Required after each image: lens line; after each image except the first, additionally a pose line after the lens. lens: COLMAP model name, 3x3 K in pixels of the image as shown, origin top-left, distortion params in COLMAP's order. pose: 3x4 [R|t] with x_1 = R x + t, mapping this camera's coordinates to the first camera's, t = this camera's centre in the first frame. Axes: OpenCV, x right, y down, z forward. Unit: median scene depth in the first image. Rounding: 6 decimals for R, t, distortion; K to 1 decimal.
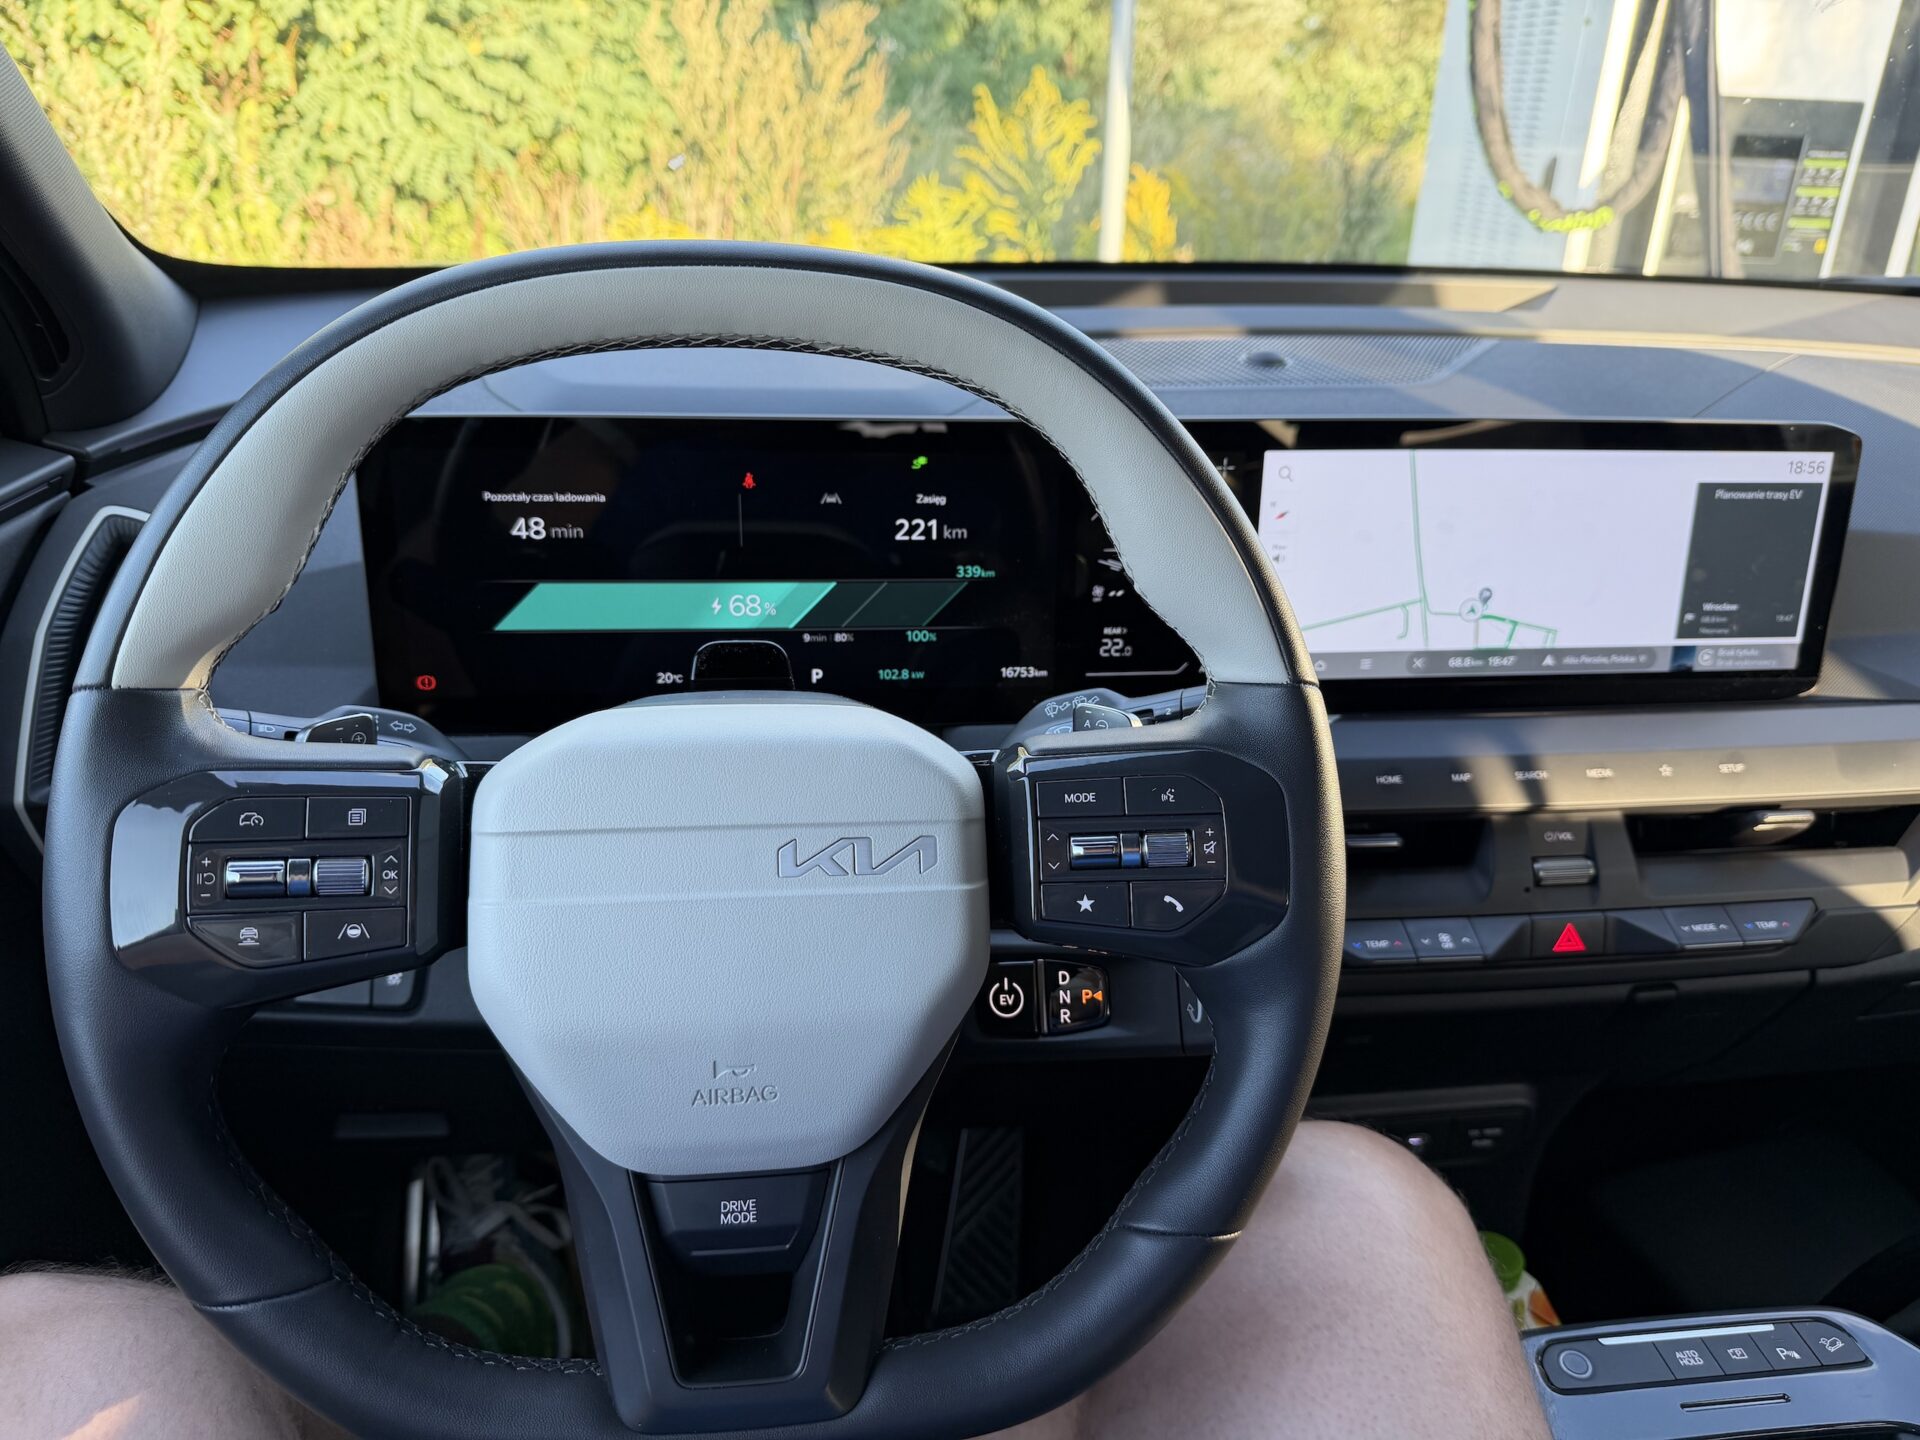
lens RADIAL K [[1382.6, 0, 955.8], [0, 1382.6, 720.9], [0, 0, 1]] dist [0.127854, -0.171833]
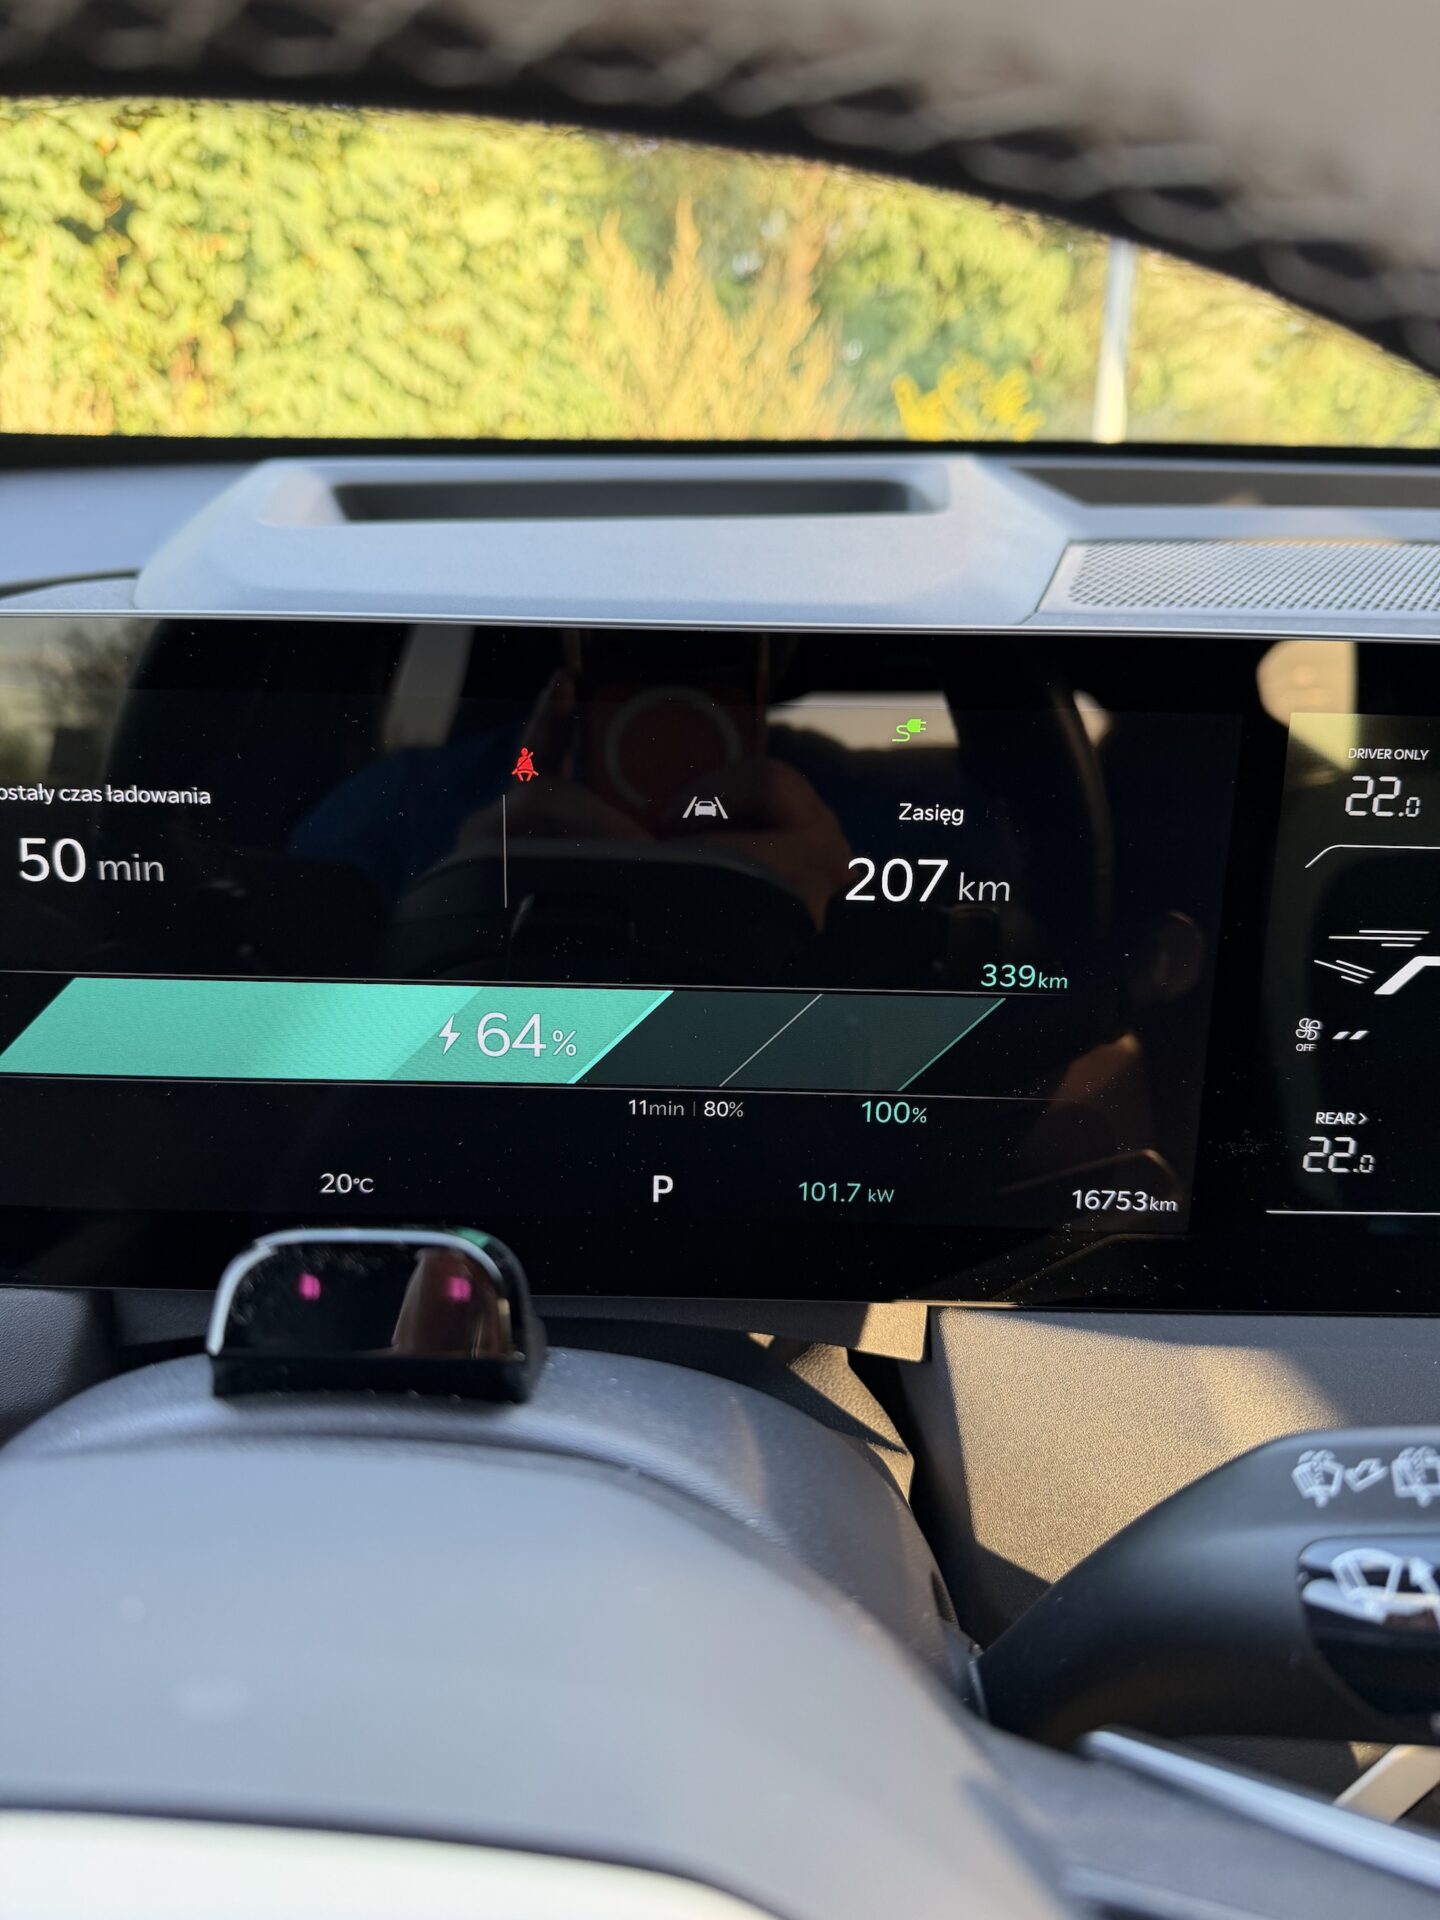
lens RADIAL K [[1390.1, 0, 714.3], [0, 1390.1, 949.3], [0, 0, 1]] dist [0.045692, -0.098818]
pose [[0.991065, 0.035437, -0.128585, -0.025475], [-0.042309, 0.997796, -0.051118, -0.083766], [0.126490, 0.056101, 0.990380, 0.511297]]
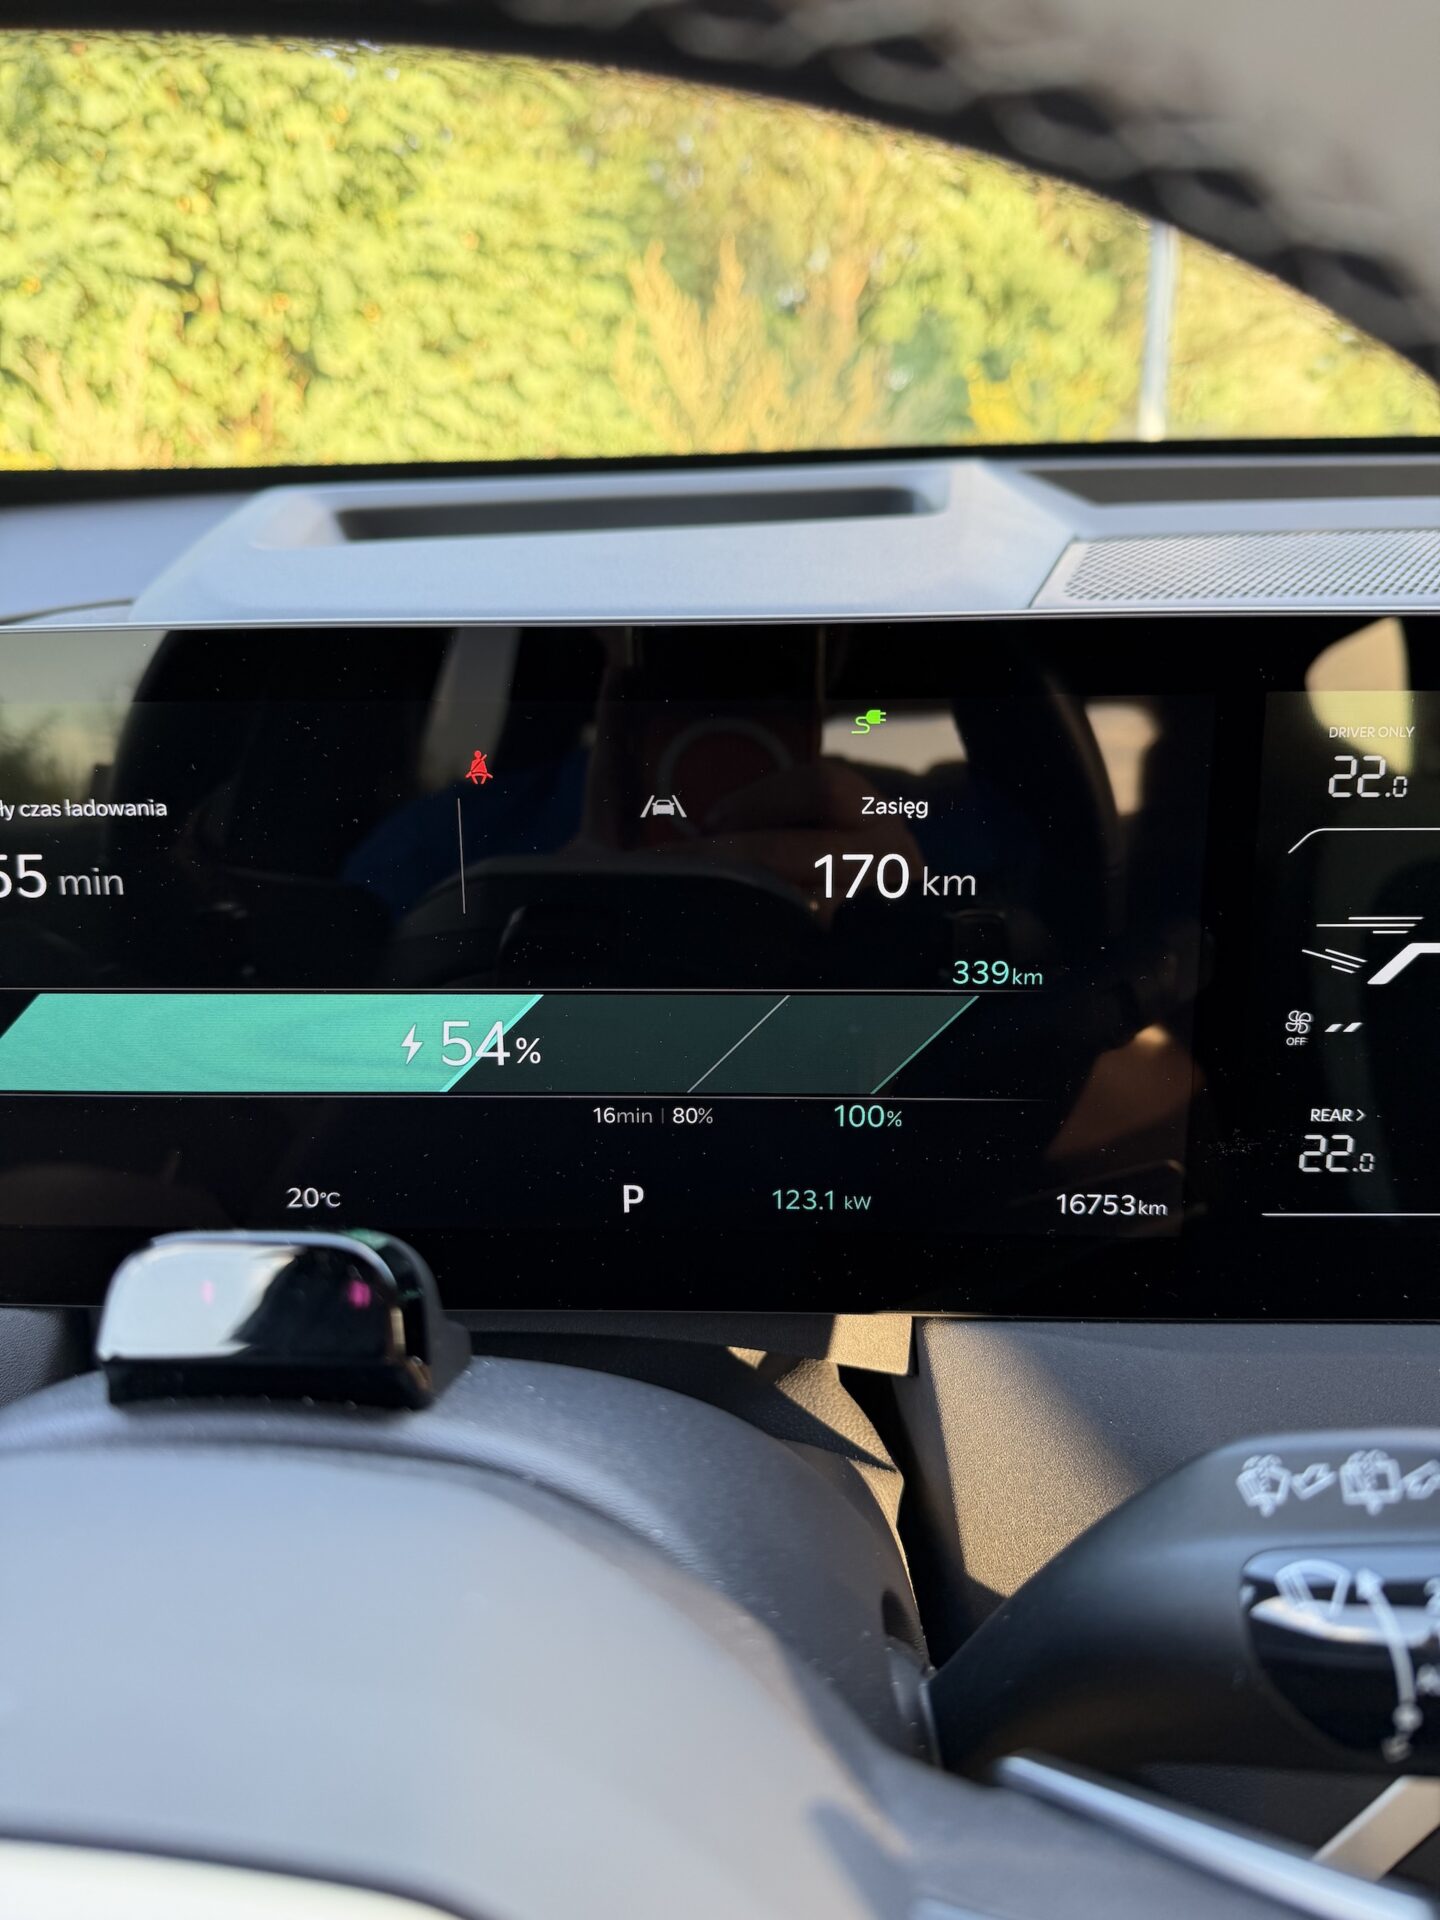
lens RADIAL K [[1391.7, 0, 711.7], [0, 1391.7, 948.1], [0, 0, 1]] dist [0.043493, -0.095053]
pose [[0.984812, 0.011803, -0.173225, 0.001332], [-0.024252, 0.997257, -0.069929, -0.077824], [0.171924, 0.073068, 0.982397, 0.524943]]
